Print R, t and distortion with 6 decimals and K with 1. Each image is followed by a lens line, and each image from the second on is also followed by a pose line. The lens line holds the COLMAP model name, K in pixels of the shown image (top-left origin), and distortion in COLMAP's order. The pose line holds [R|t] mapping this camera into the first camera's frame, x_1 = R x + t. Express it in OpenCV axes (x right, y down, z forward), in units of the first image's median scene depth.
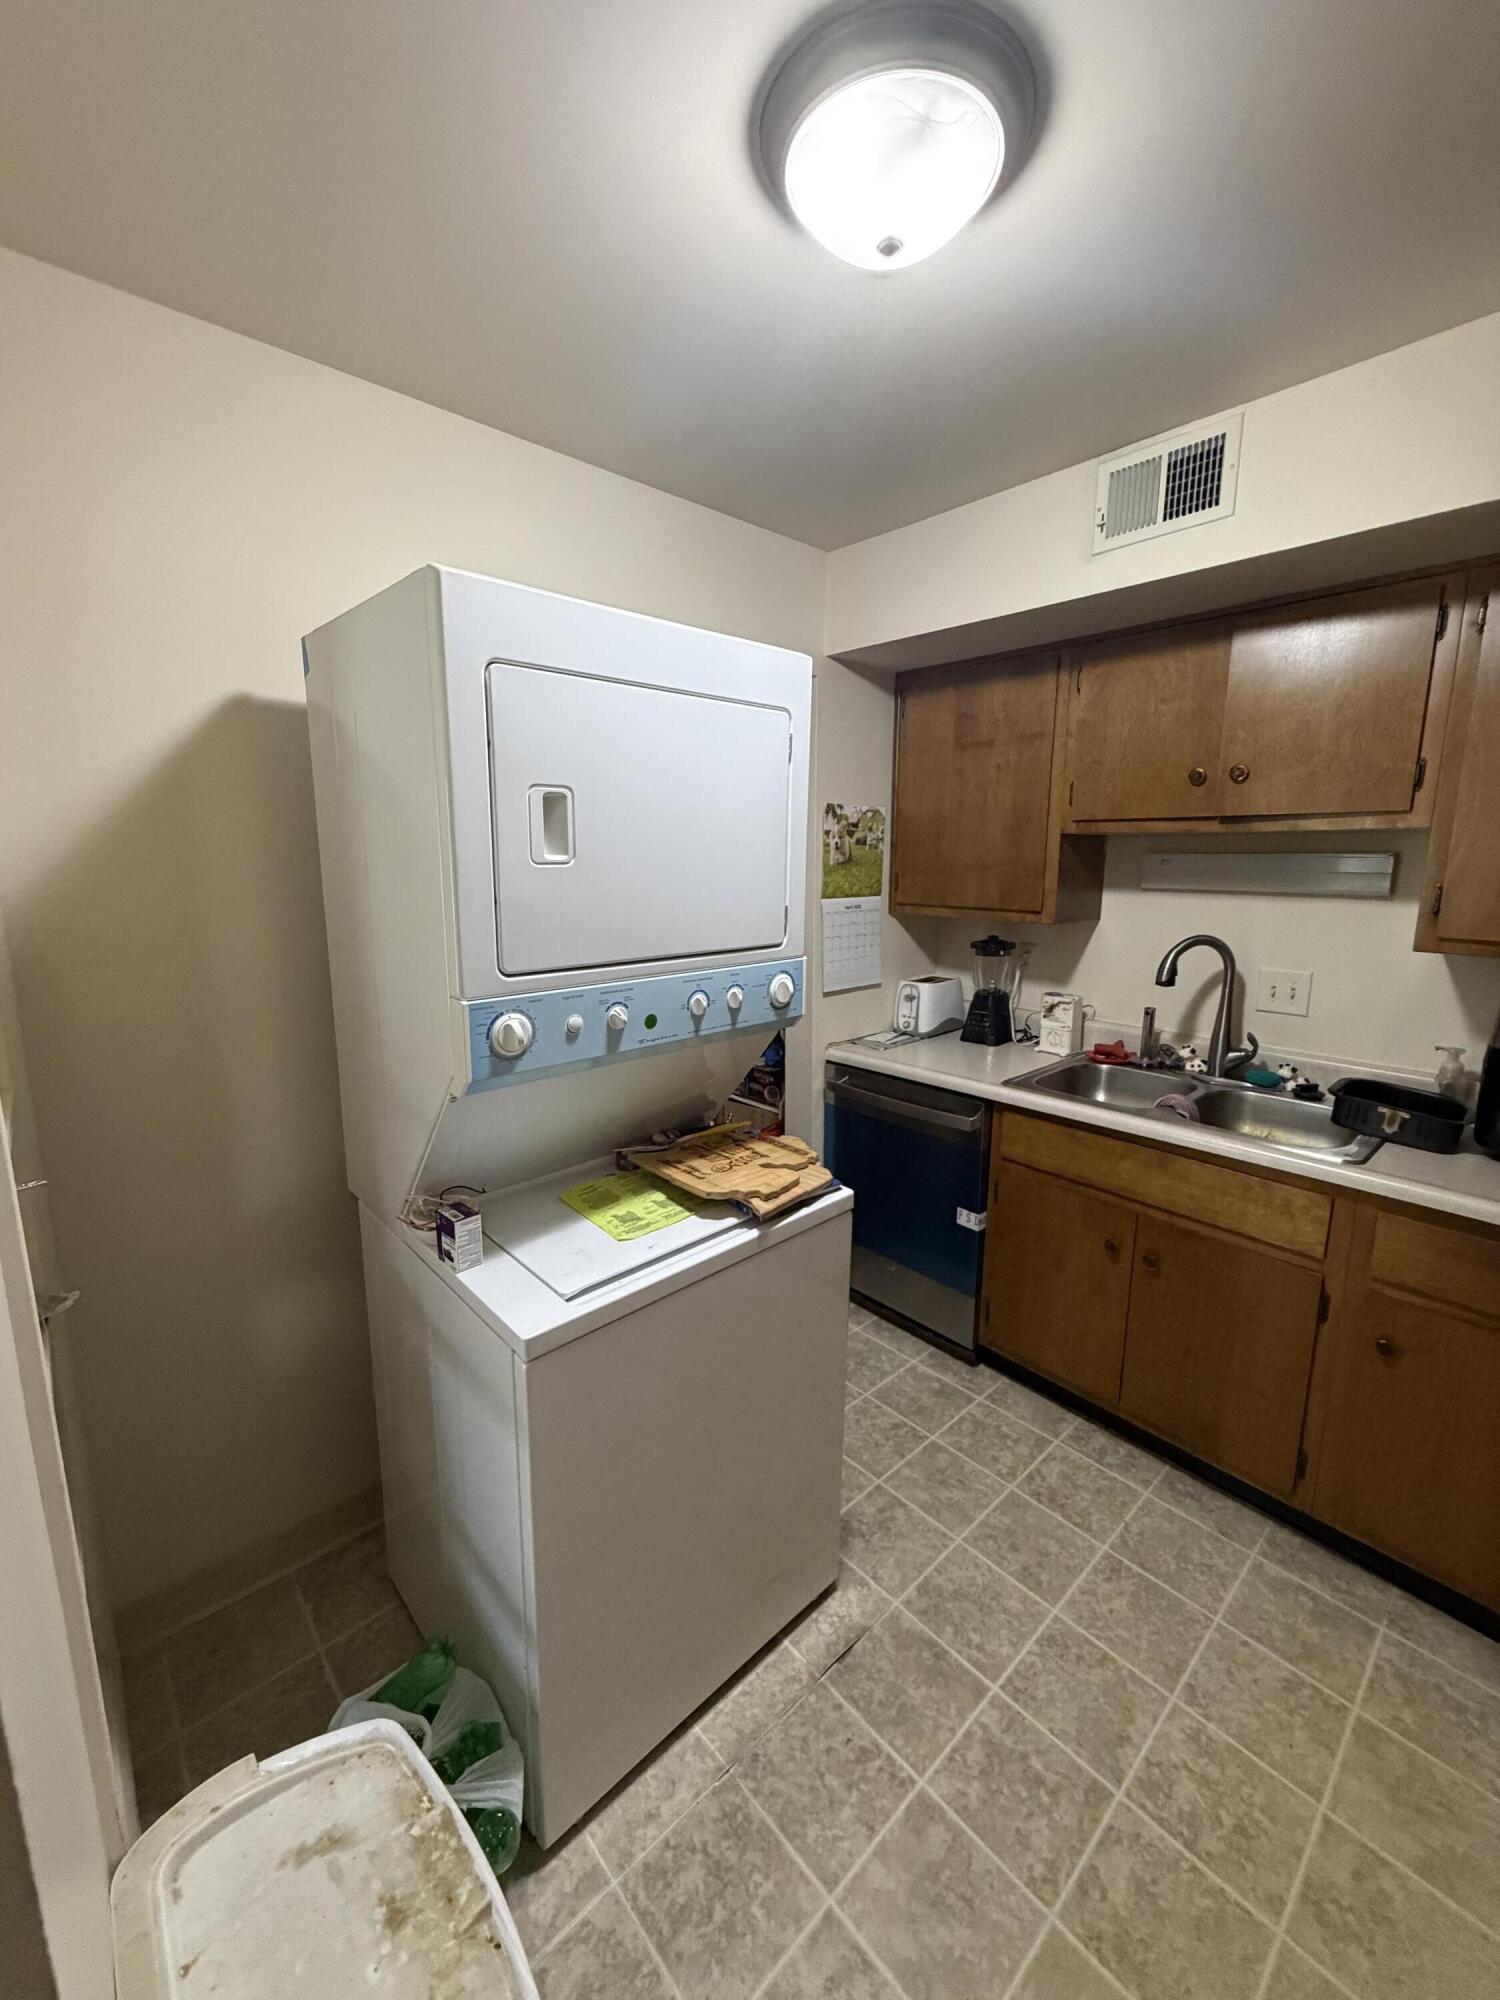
lens RADIAL K [[795.8, 0, 745.9], [0, 795.8, 1000.0], [0, 0, 1]] dist [-0.001713, 0.000587]
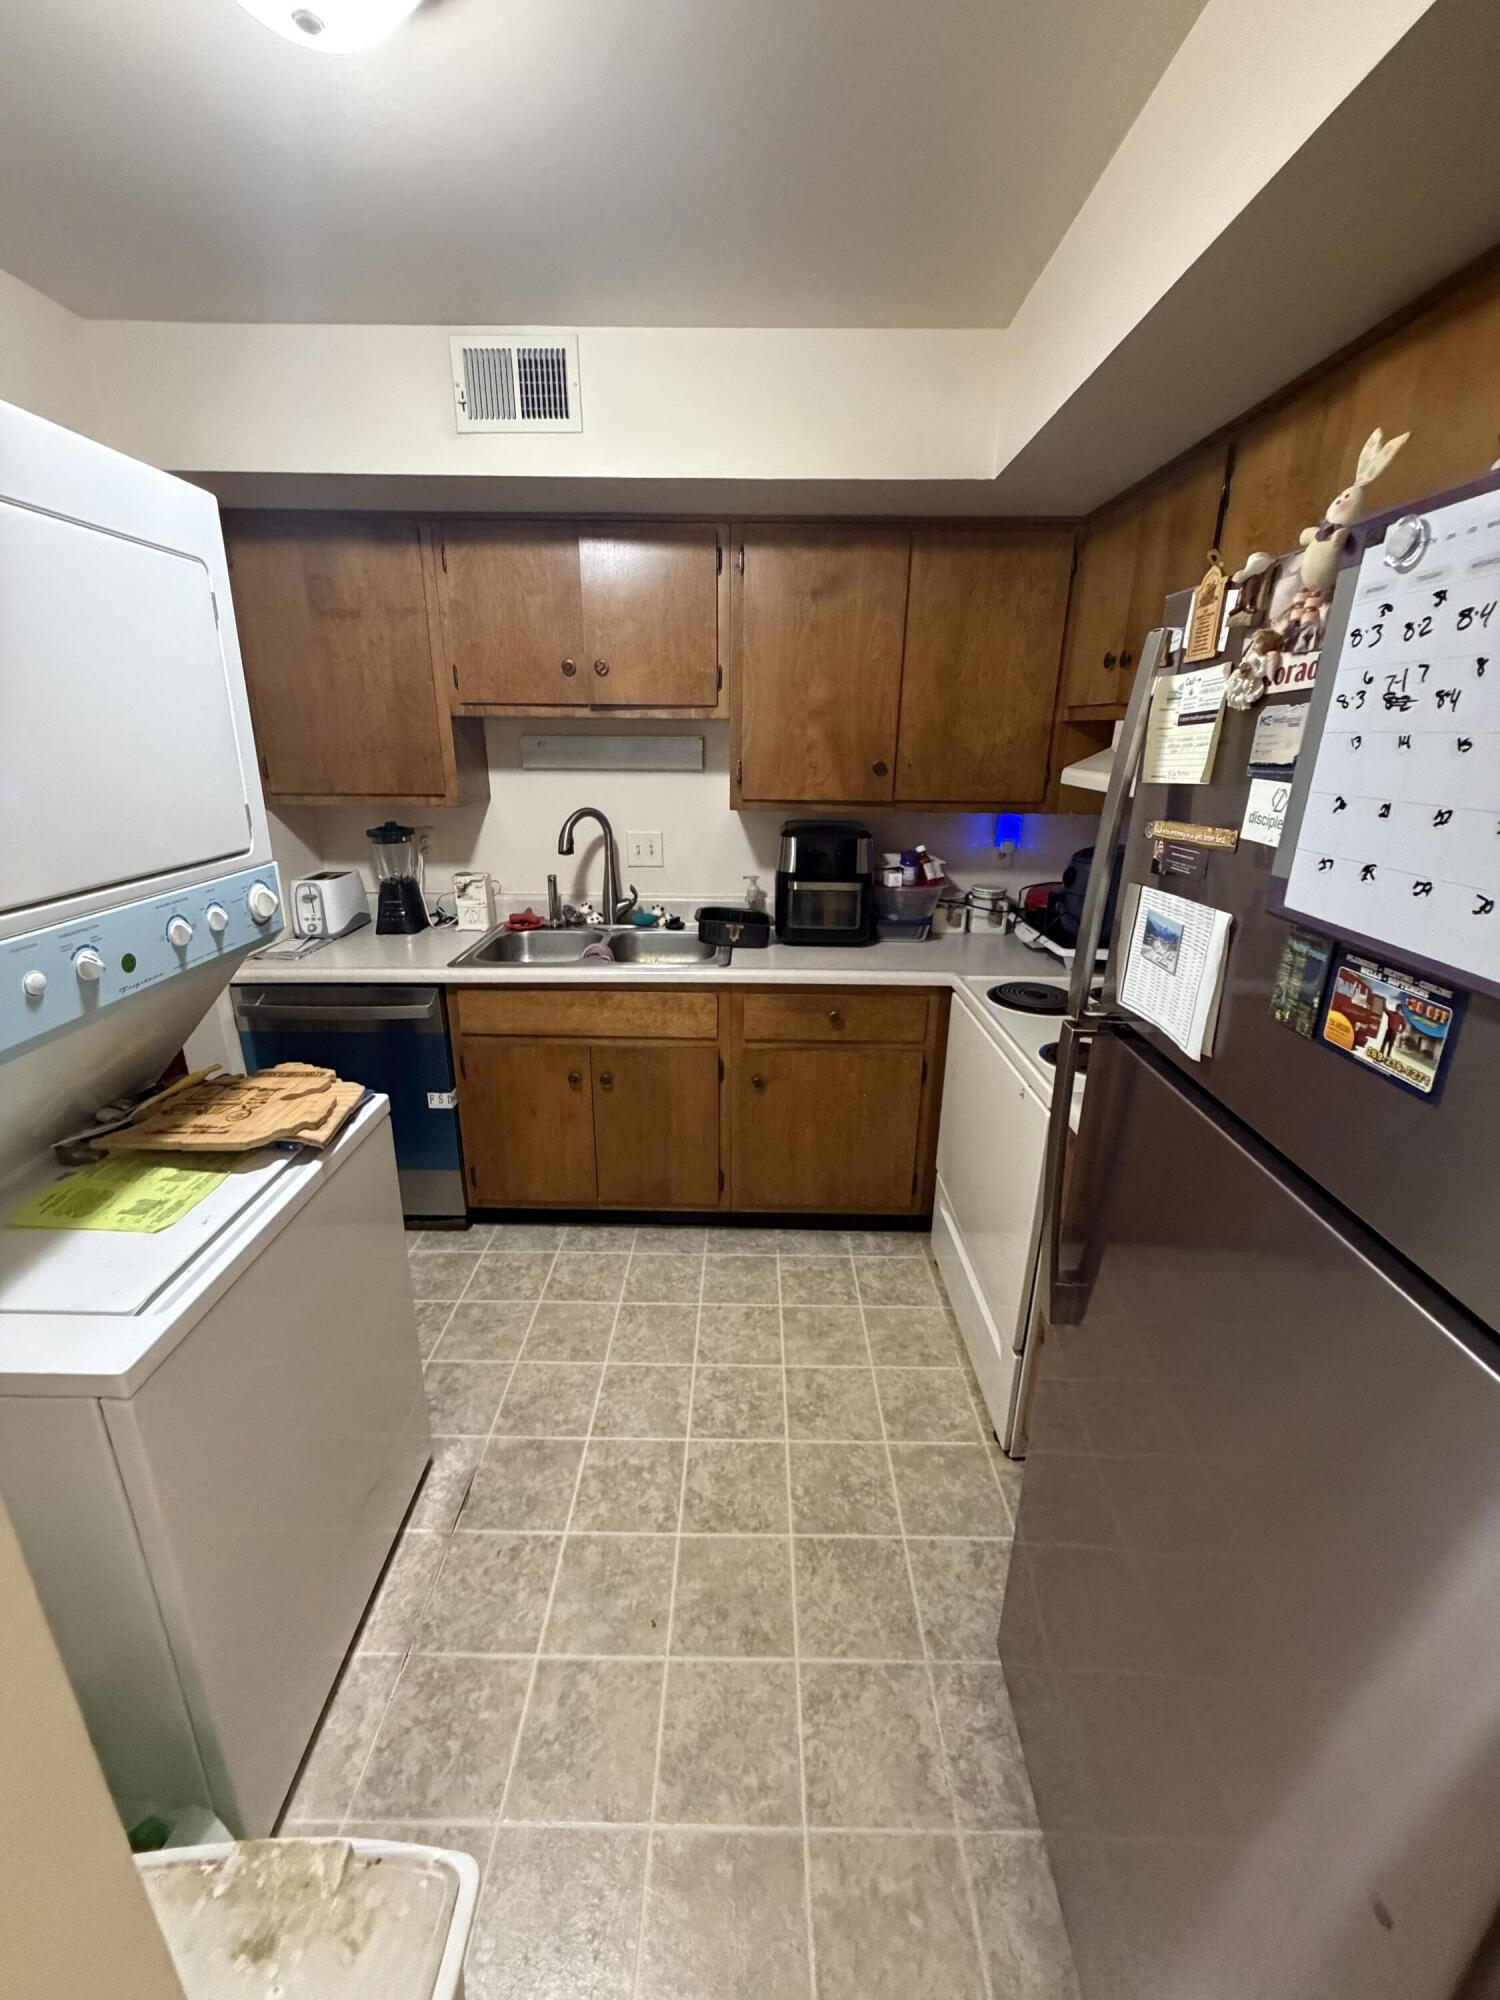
lens RADIAL K [[795.8, 0, 744.8], [0, 795.8, 1002.0], [0, 0, 1]] dist [-0.001713, 0.000587]
pose [[0.674526, -0.234158, 0.700131, -0.208721], [0.126611, 0.971006, 0.202772, -0.014221], [-0.727313, -0.048131, 0.684616, 0.004804]]
